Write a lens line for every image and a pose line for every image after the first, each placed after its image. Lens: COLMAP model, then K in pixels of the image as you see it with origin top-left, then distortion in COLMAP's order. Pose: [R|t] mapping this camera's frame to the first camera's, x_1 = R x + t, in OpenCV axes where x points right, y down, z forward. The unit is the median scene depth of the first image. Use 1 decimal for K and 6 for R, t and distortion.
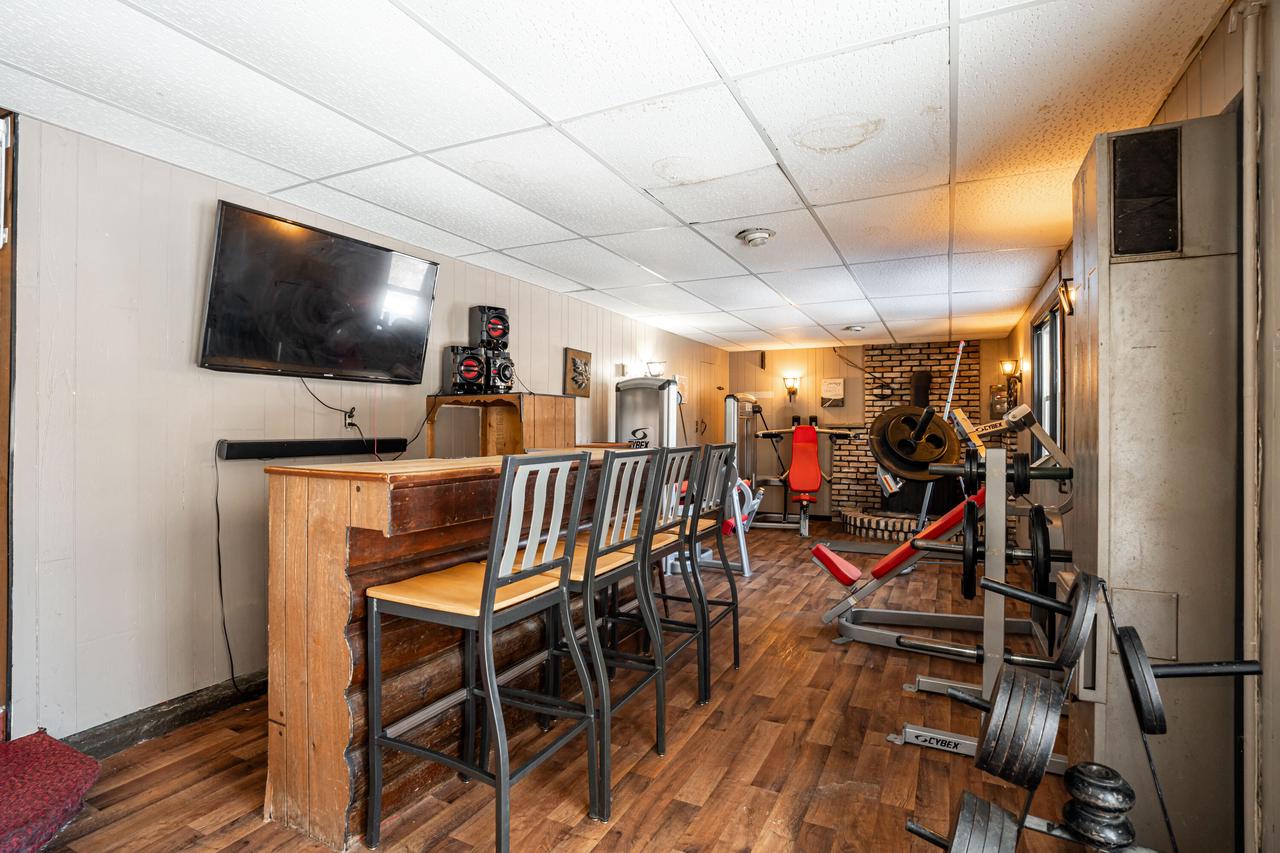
lens RADIAL K [[637.7, 0, 640.0], [0, 637.7, 426.5], [0, 0, 1]] dist [-0.000023, 0.000015]
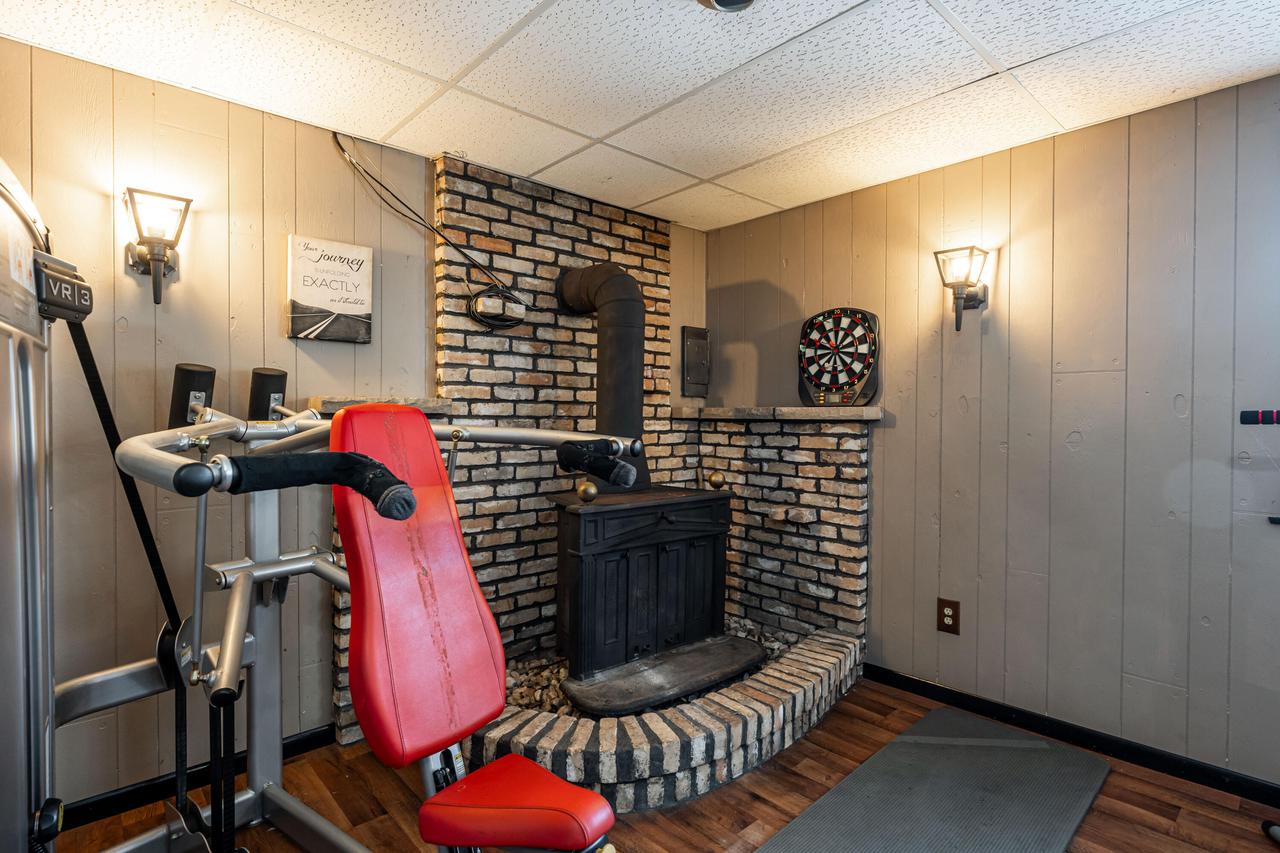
lens RADIAL K [[637.7, 0, 640.0], [0, 637.7, 426.5], [0, 0, 1]] dist [-0.000023, 0.000015]
pose [[0.367822, -0.016777, 0.929745, 0.089753], [-0.001927, 0.999821, 0.018804, 0.001727], [-0.929894, -0.008708, 0.367724, 0.794921]]
